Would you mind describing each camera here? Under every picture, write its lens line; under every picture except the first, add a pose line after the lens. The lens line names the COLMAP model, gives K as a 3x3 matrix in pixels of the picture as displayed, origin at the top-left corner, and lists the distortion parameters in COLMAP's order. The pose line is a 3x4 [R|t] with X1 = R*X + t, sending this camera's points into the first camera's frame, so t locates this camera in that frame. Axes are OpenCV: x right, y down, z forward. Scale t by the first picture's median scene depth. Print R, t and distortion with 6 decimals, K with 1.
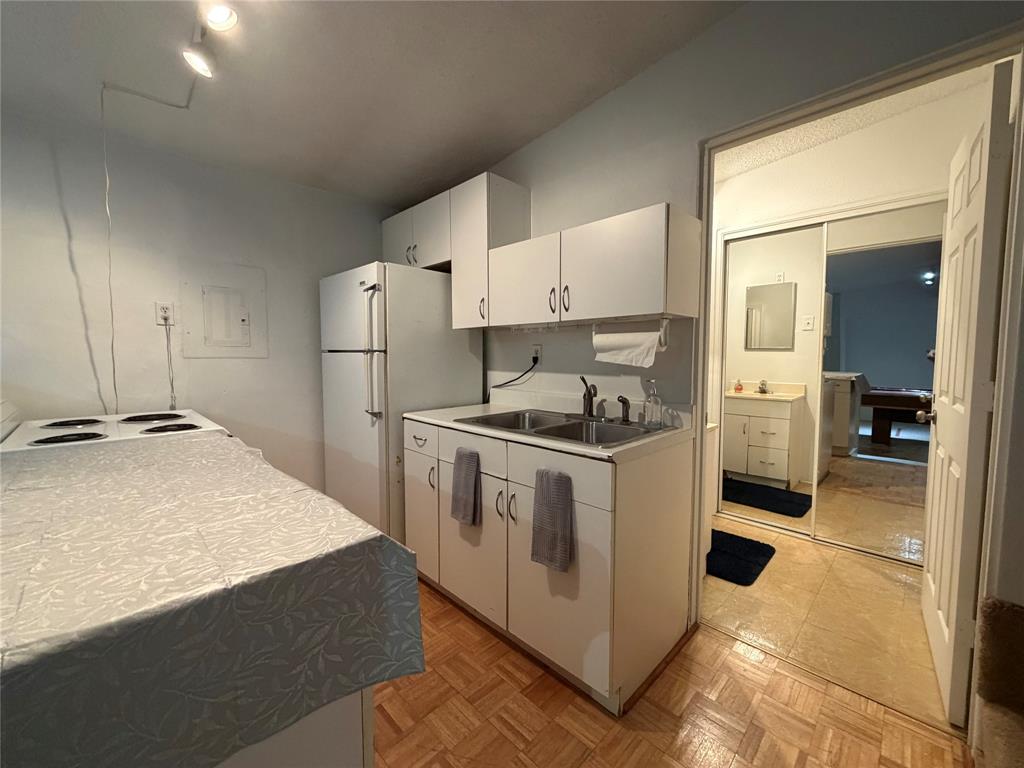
lens RADIAL K [[409.7, 0, 510.1], [0, 409.7, 384.6], [0, 0, 1]] dist [-0.002377, 0.001227]
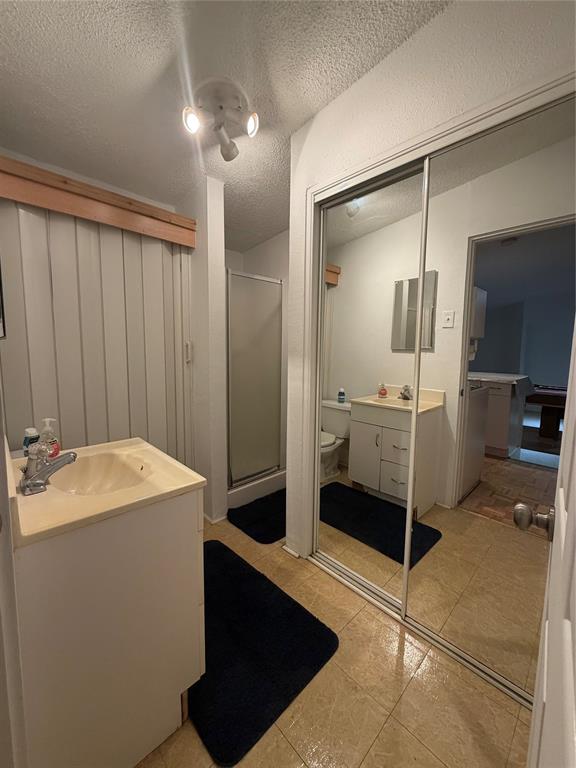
lens RADIAL K [[307.2, 0, 286.6], [0, 307.2, 382.6], [0, 0, 1]] dist [-0.002377, 0.001227]
pose [[0.999826, 0.012894, 0.013494, 0.341816], [-0.013130, 0.999759, 0.017608, -0.025437], [-0.013264, -0.017782, 0.999754, 0.317903]]
